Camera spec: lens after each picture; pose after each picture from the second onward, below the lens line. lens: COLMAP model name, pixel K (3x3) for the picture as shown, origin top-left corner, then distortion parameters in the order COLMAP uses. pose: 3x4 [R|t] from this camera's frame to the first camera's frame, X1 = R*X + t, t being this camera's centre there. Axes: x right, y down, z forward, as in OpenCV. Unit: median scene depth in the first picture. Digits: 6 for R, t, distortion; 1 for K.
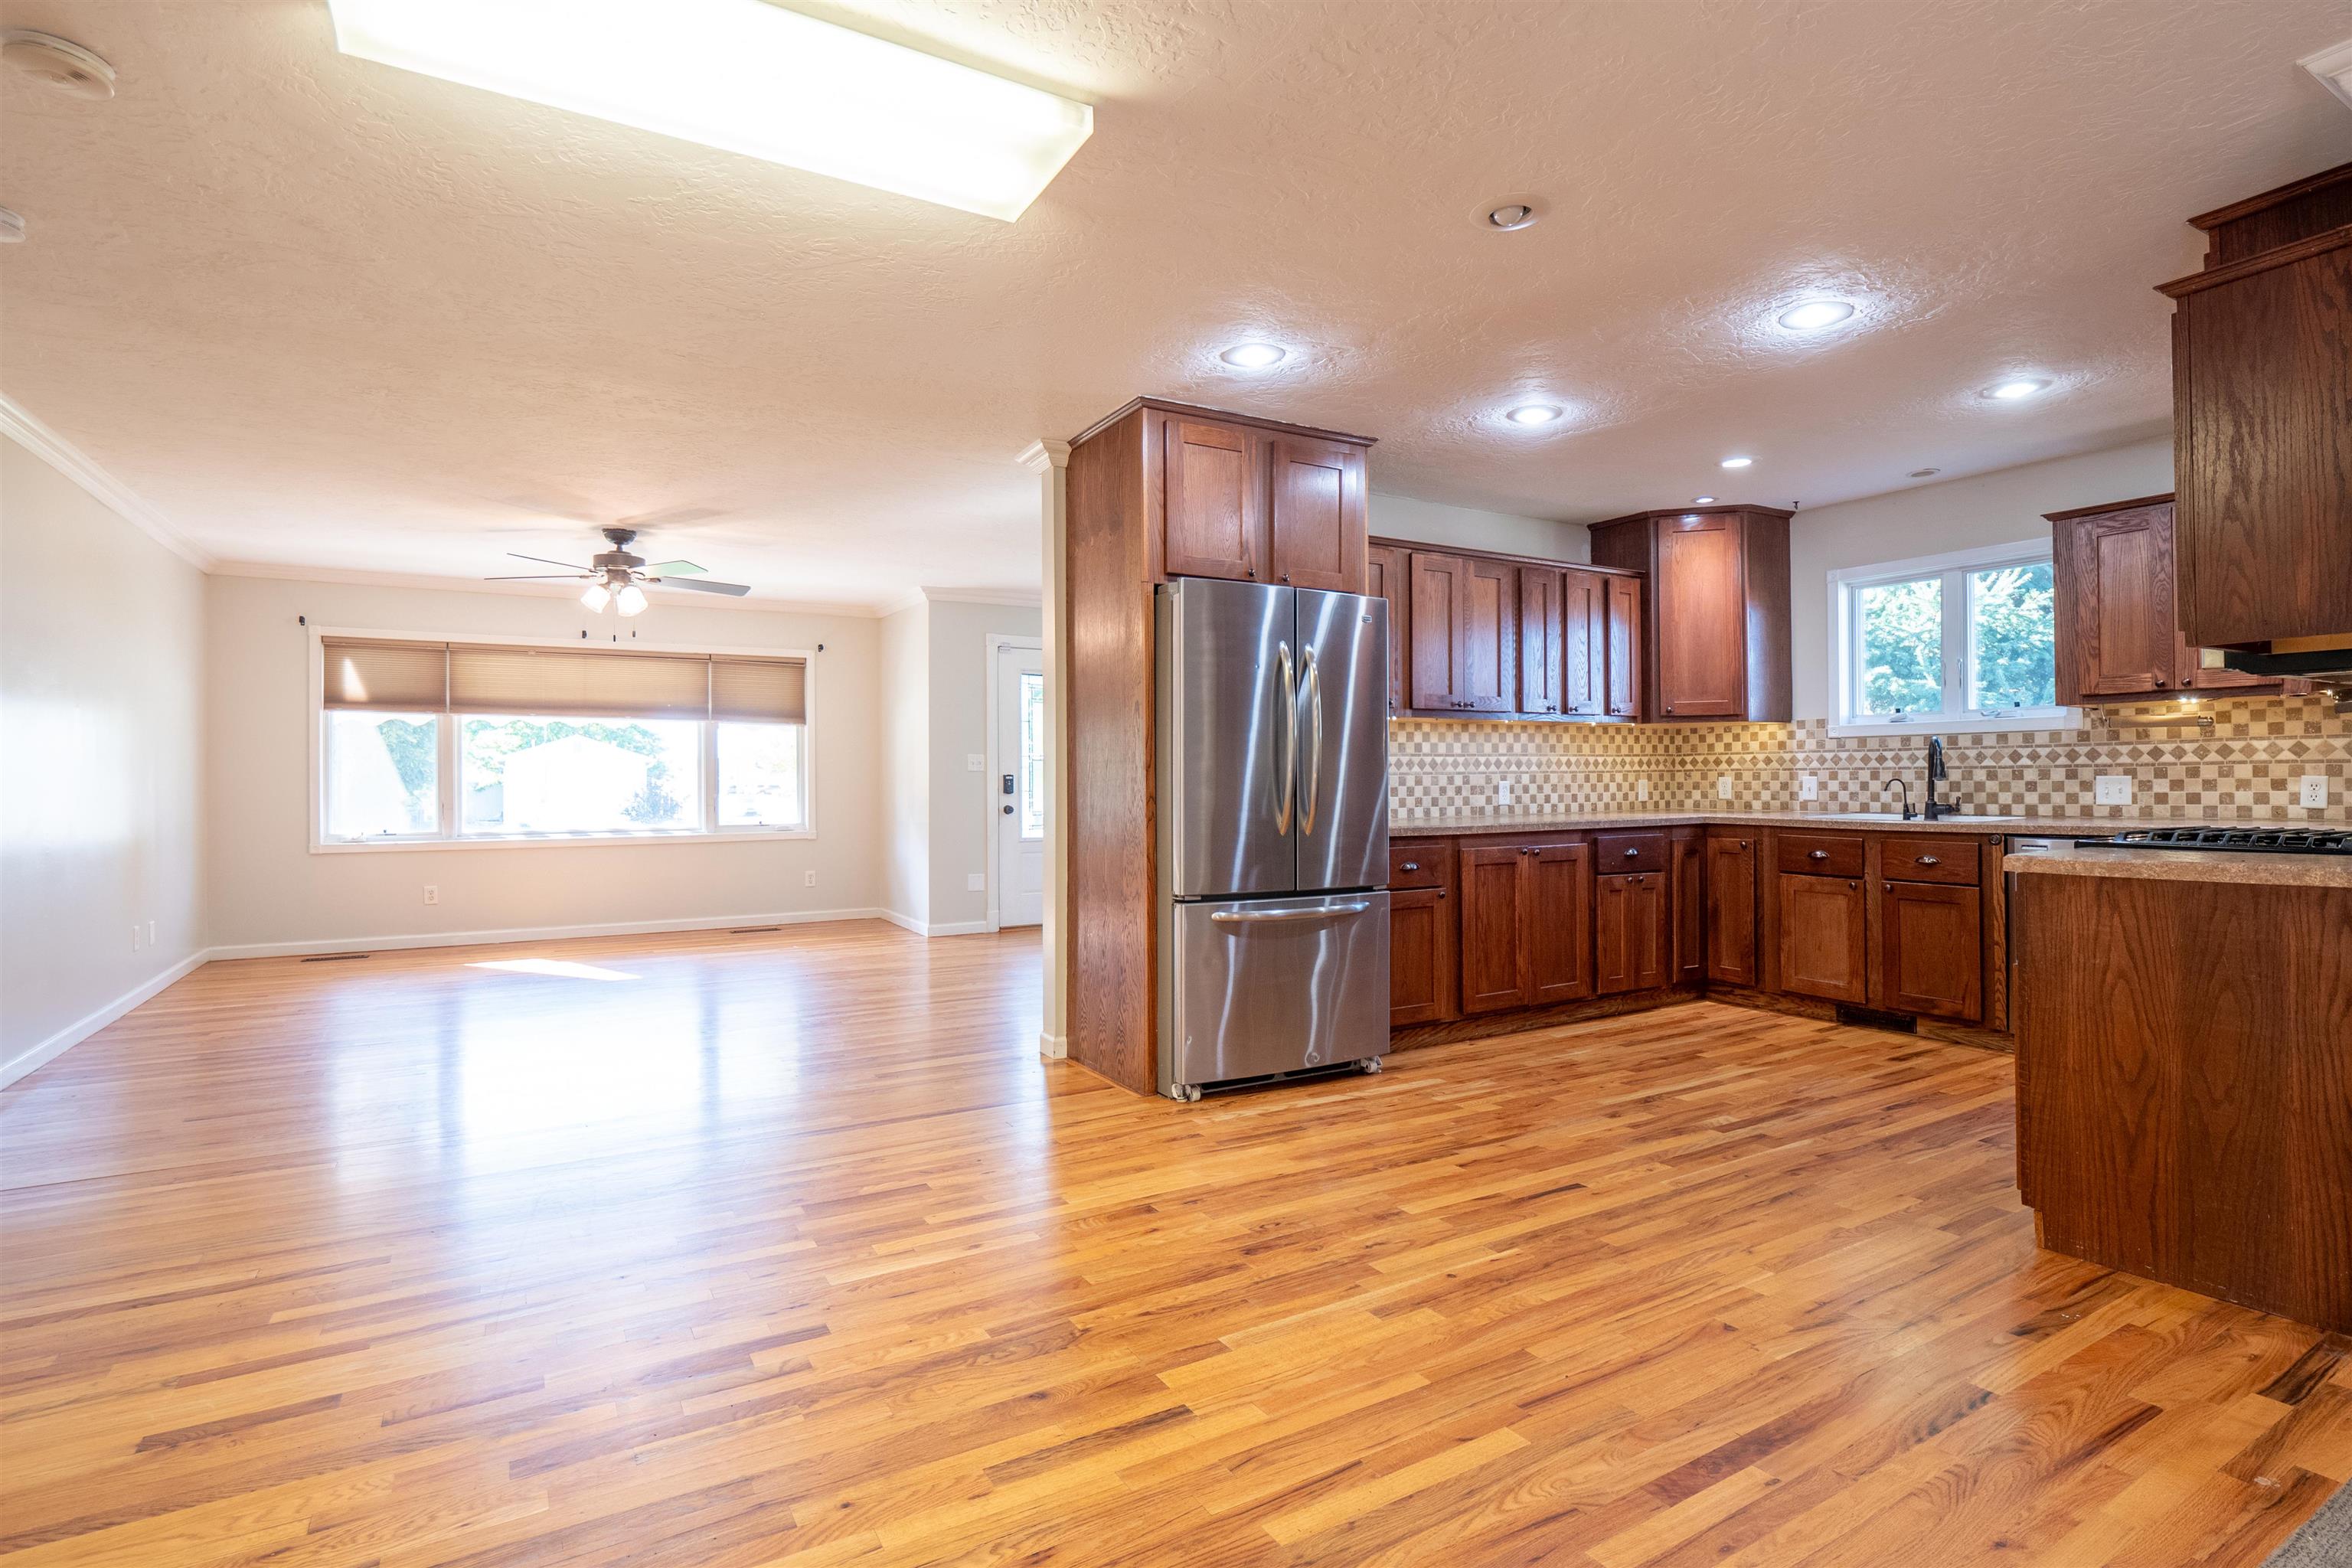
lens RADIAL K [[1153.6, 0, 1175.9], [0, 1153.6, 779.3], [0, 0, 1]] dist [-0.013153, -0.002045]
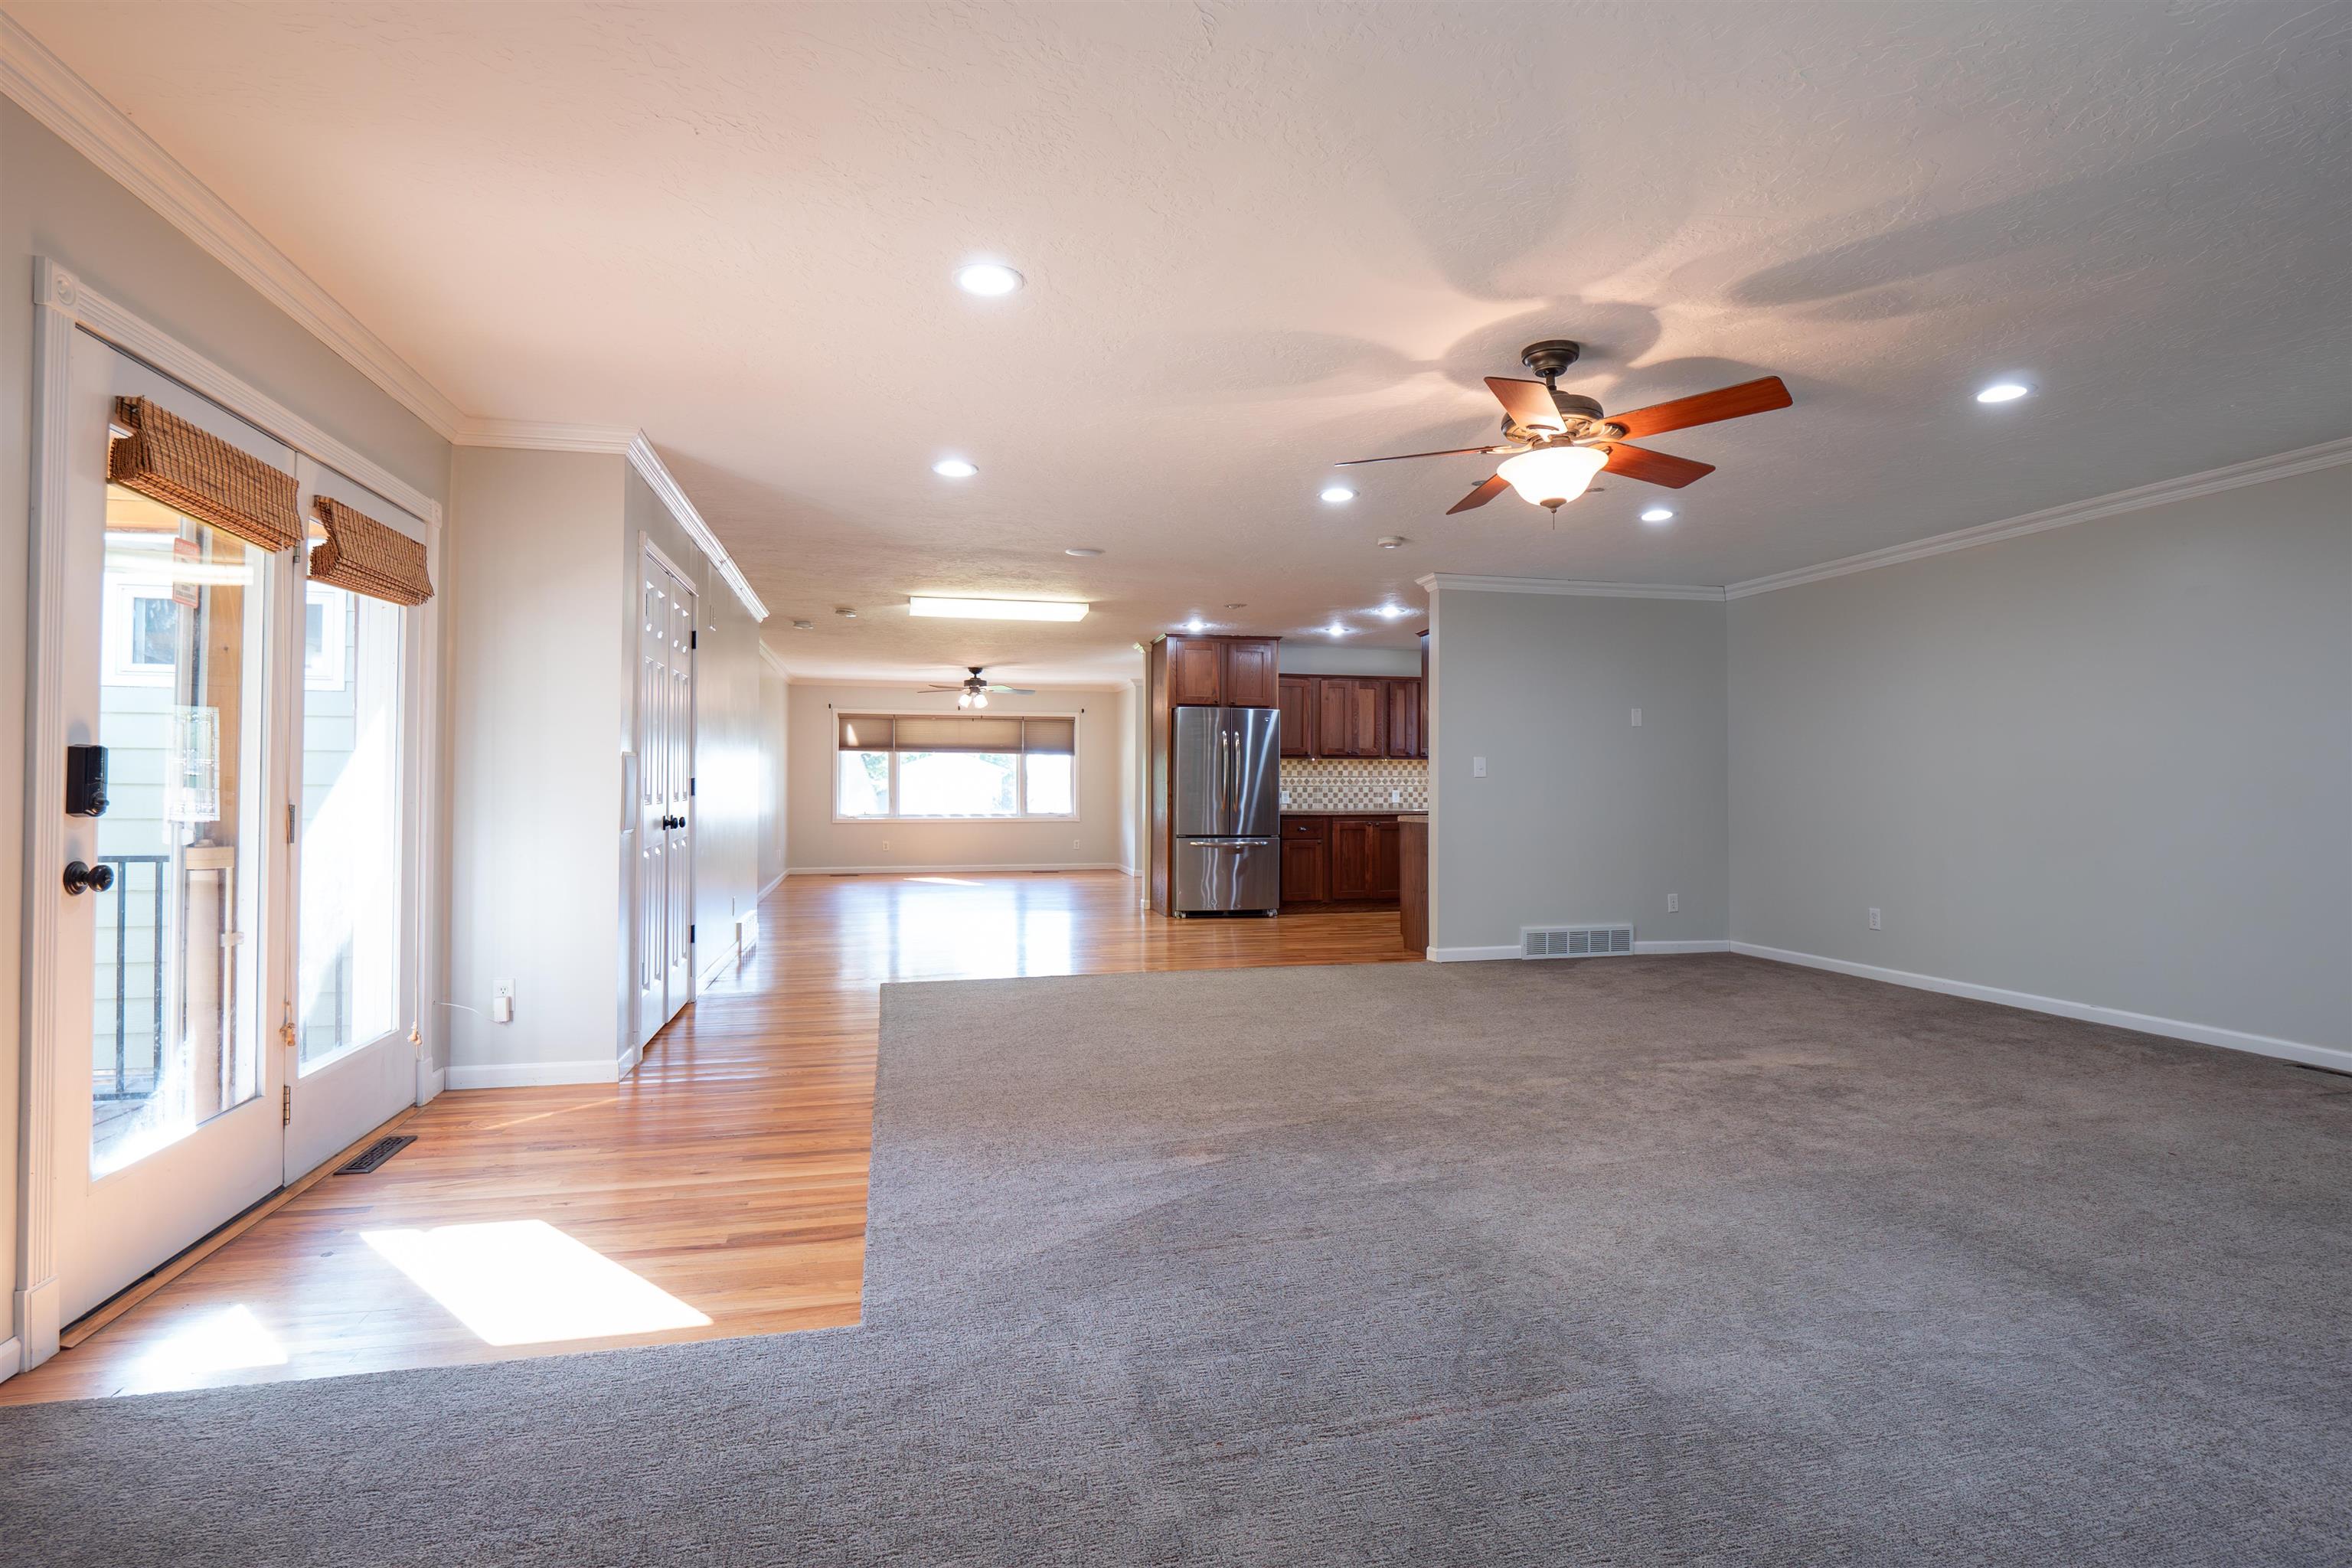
lens RADIAL K [[1153.6, 0, 1184.7], [0, 1153.6, 788.5], [0, 0, 1]] dist [-0.013153, -0.002045]
pose [[0.962119, 0.007221, -0.272533, 0.366618], [-0.007102, 0.999974, 0.001421, -0.001429], [0.272536, 0.000568, 0.962145, -0.735403]]
